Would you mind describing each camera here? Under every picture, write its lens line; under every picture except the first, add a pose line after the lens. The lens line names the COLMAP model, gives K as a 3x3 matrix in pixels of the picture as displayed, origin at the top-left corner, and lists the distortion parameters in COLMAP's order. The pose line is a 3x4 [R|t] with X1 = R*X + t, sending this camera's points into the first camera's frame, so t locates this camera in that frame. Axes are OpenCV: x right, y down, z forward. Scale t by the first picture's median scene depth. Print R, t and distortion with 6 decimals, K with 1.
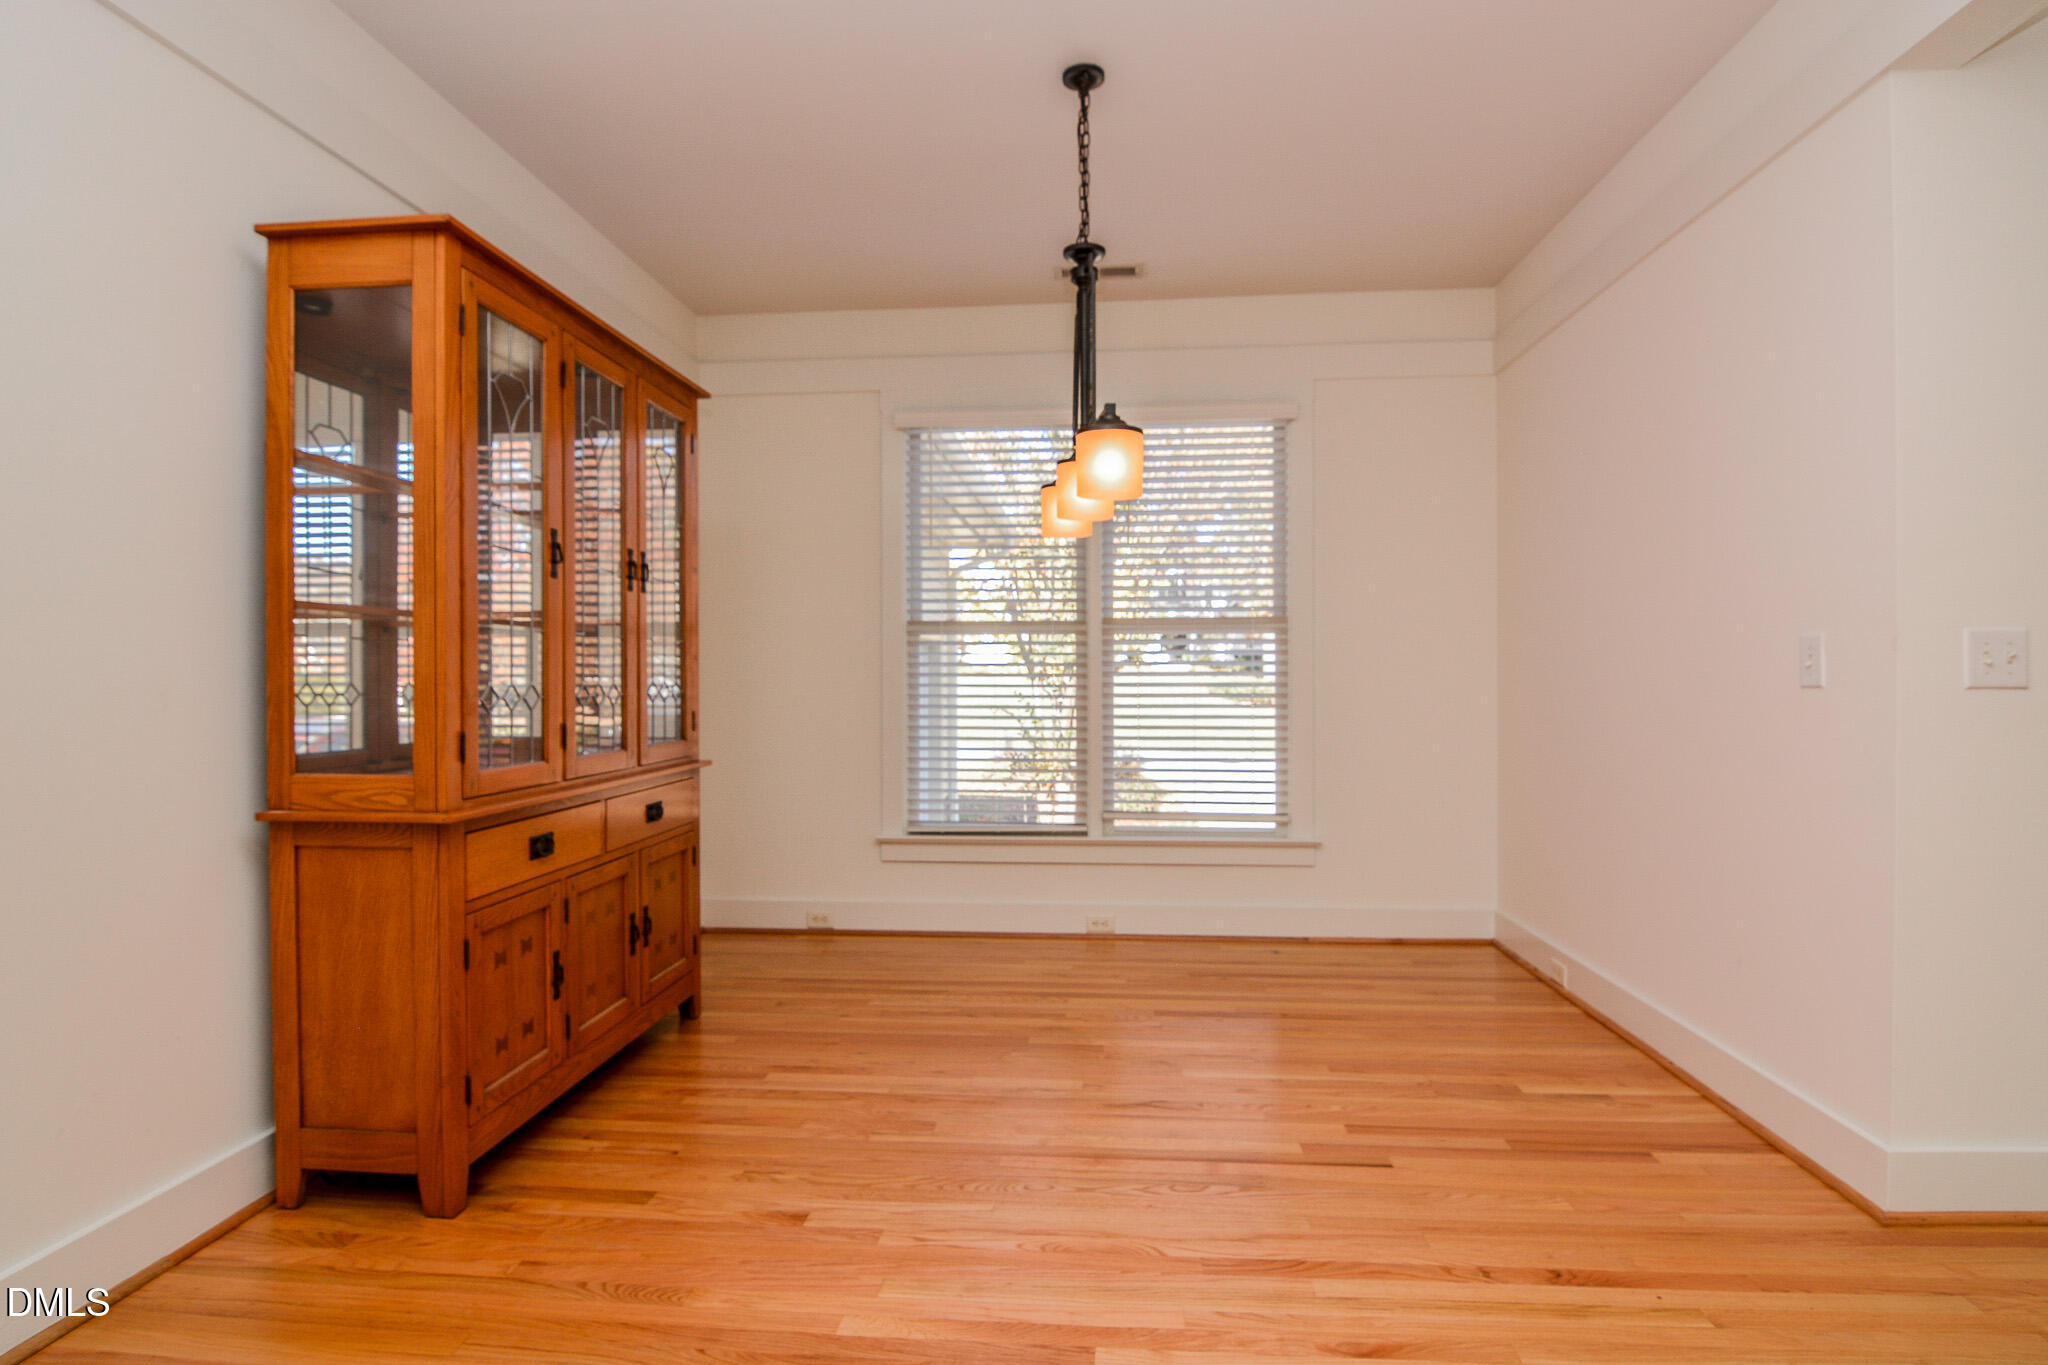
lens RADIAL K [[1008.6, 0, 1015.0], [0, 1008.6, 683.5], [0, 0, 1]] dist [-0.002720, -0.011069]
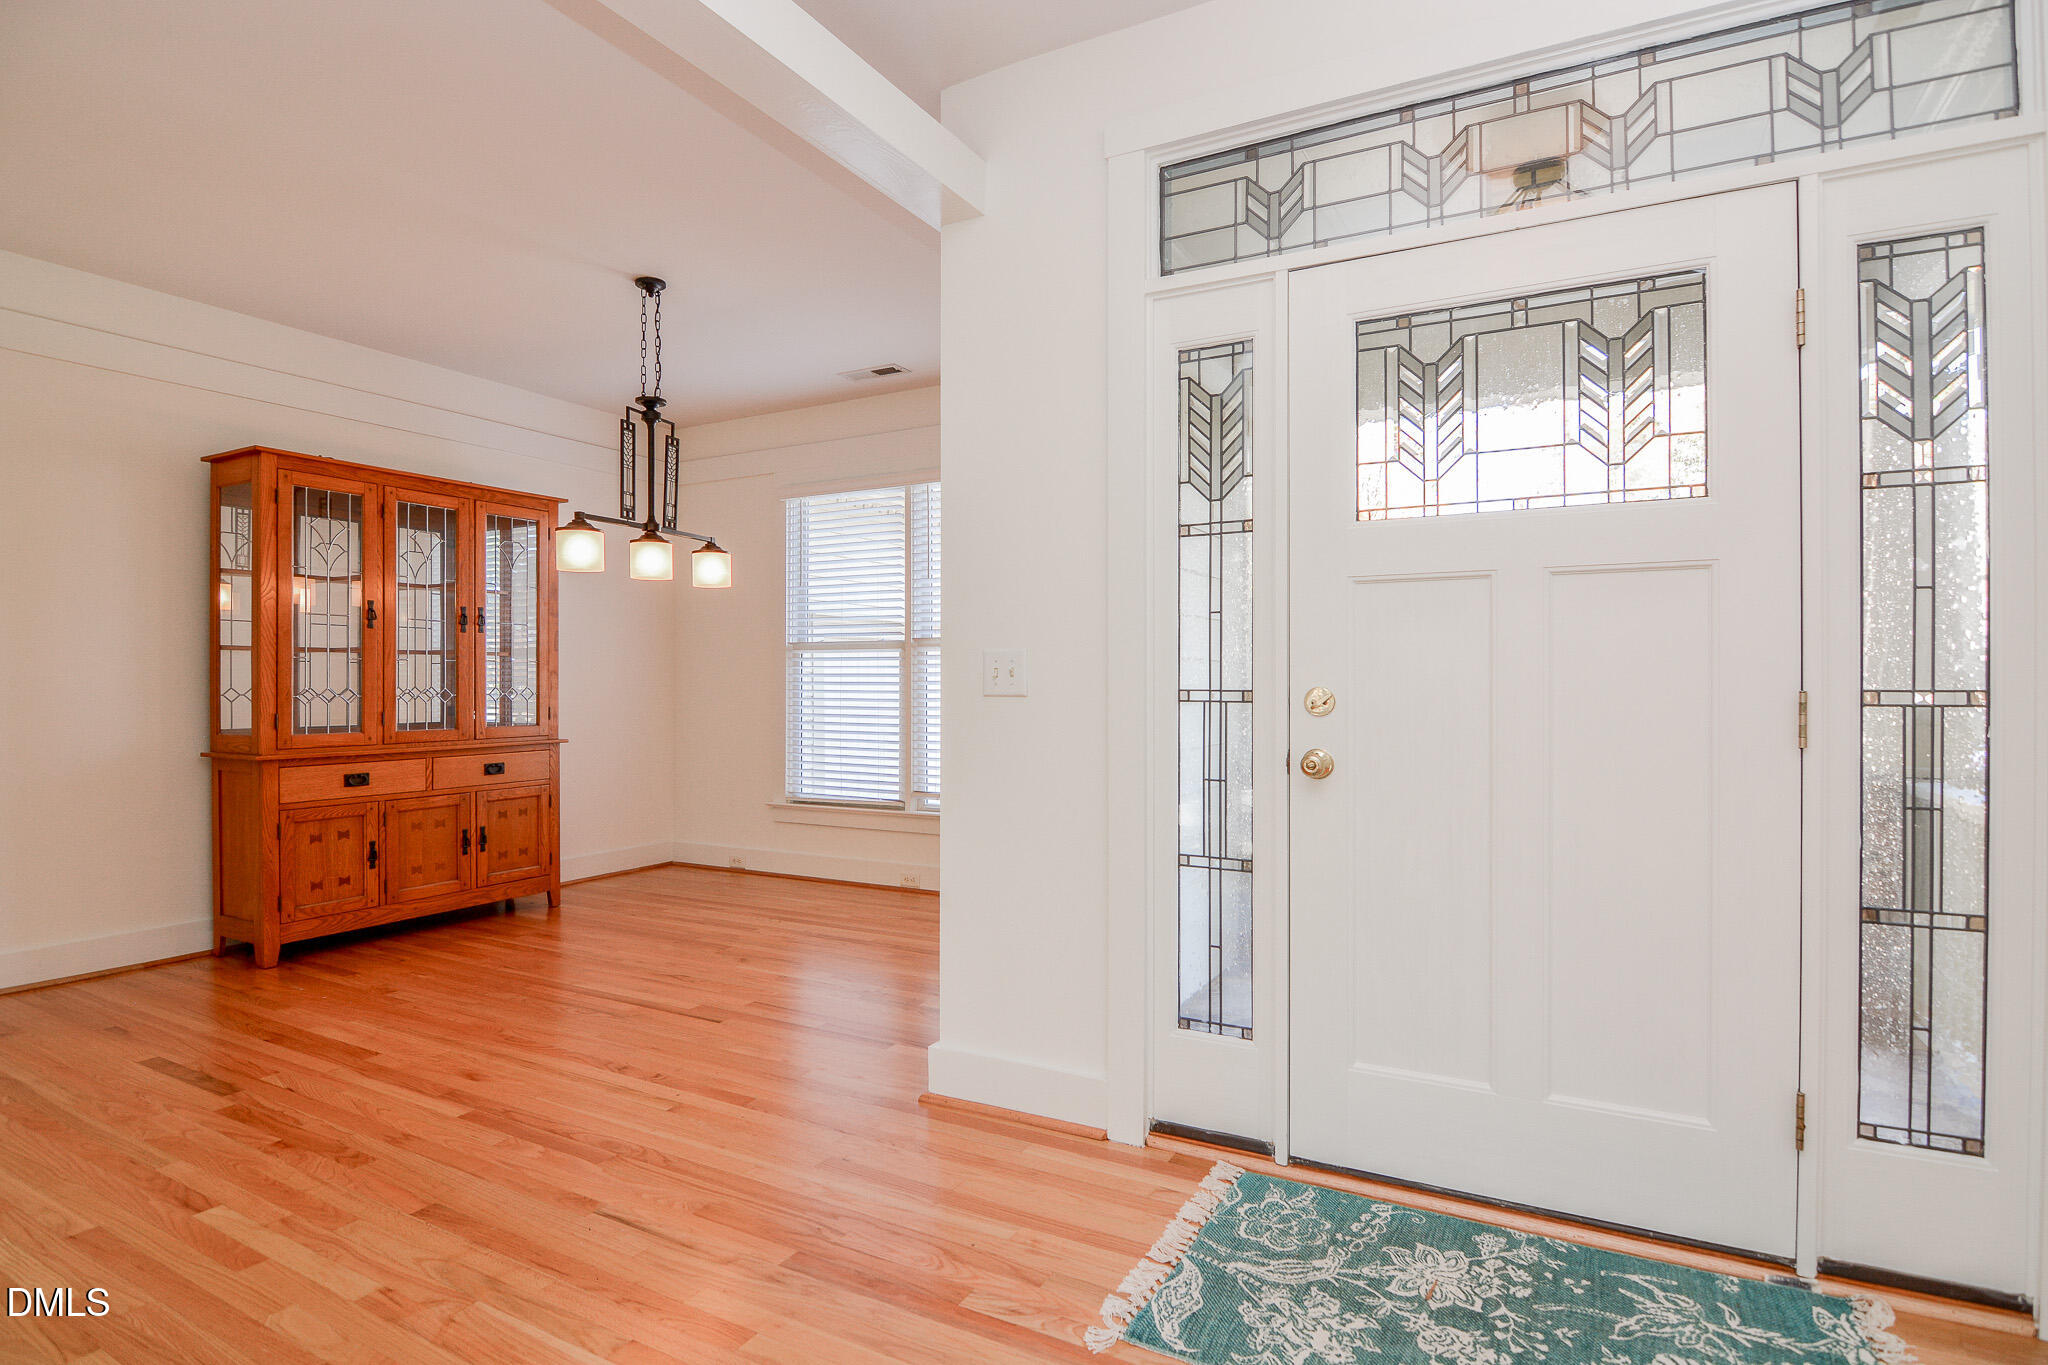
lens RADIAL K [[977.4, 0, 1066.2], [0, 977.4, 688.1], [0, 0, 1]] dist [-0.000544, -0.008391]
pose [[0.925699, 0.003471, -0.378246, 1.302796], [-0.004509, 0.999988, -0.001857, -0.003017], [0.378235, 0.003425, 0.925703, -0.114143]]
